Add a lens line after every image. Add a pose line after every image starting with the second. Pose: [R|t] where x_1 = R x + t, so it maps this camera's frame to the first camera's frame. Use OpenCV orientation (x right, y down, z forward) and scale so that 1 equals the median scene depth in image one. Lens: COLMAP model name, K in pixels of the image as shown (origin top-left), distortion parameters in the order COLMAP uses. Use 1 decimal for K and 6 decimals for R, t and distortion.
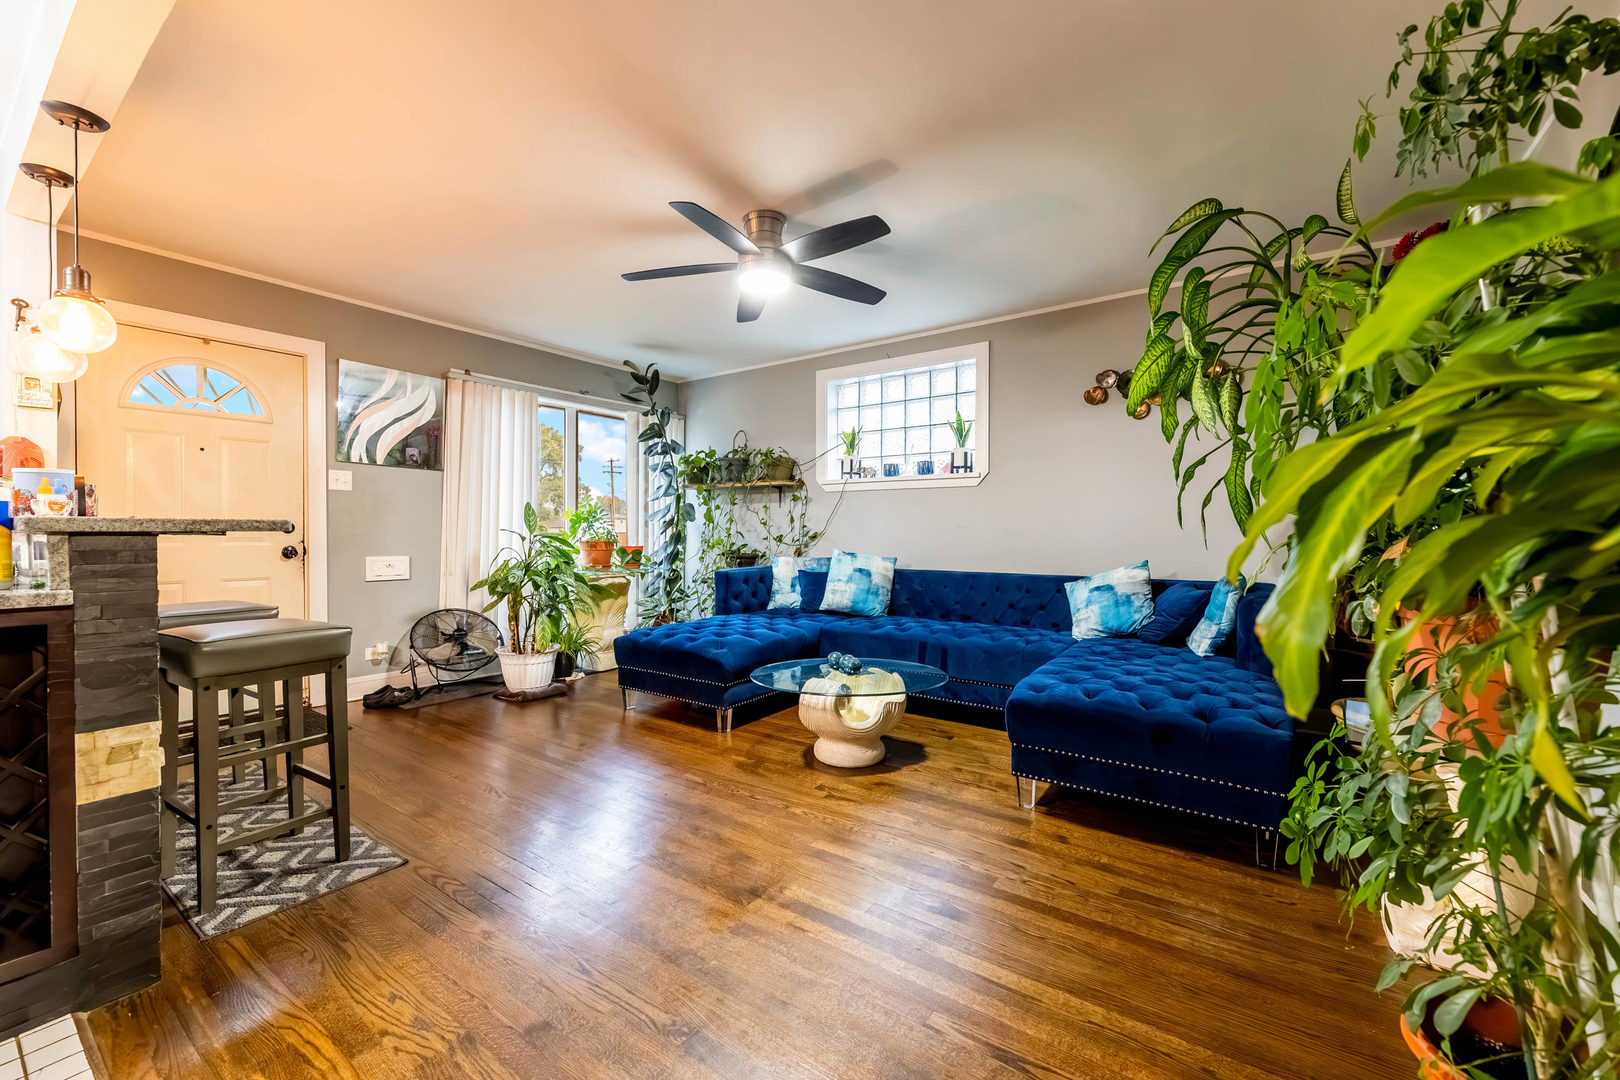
lens RADIAL K [[651.6, 0, 808.8], [0, 651.6, 538.2], [0, 0, 1]] dist [-0.001363, -0.000356]
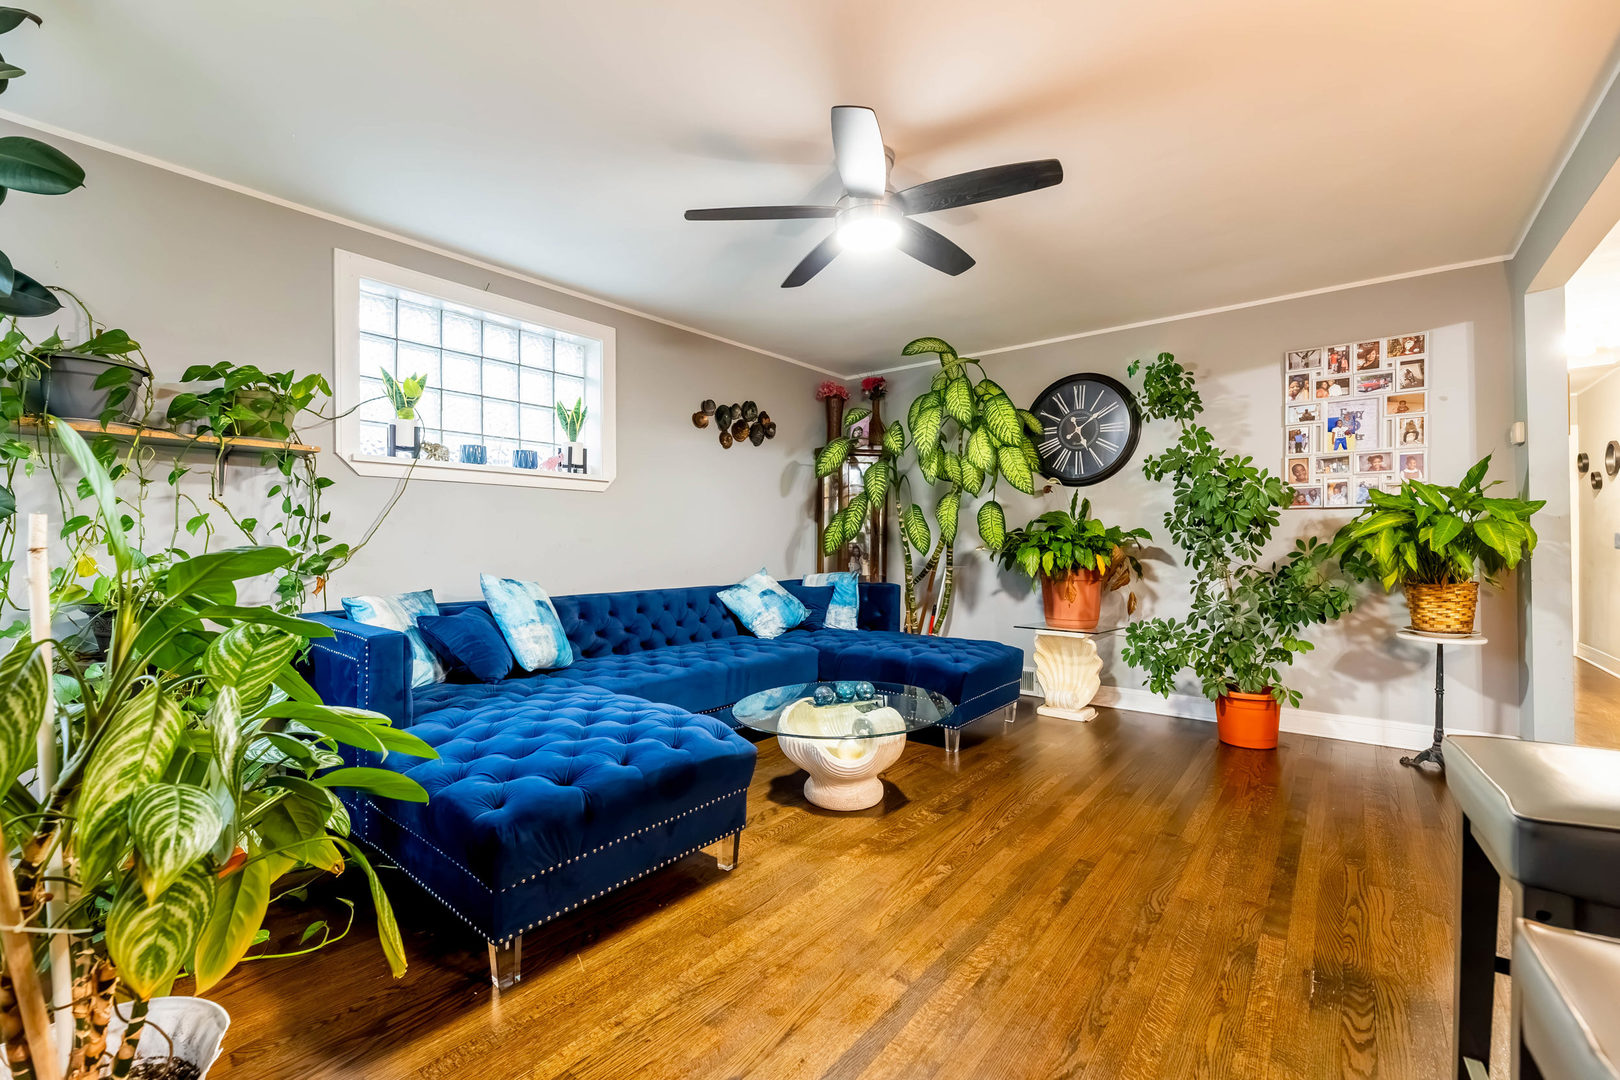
lens RADIAL K [[651.6, 0, 812.6], [0, 651.6, 540.6], [0, 0, 1]] dist [-0.001363, -0.000356]
pose [[0.079746, -0.000476, 0.996815, -0.529605], [0.008451, 0.999964, -0.000198, -0.012253], [-0.996779, 0.008440, 0.079747, 0.610862]]
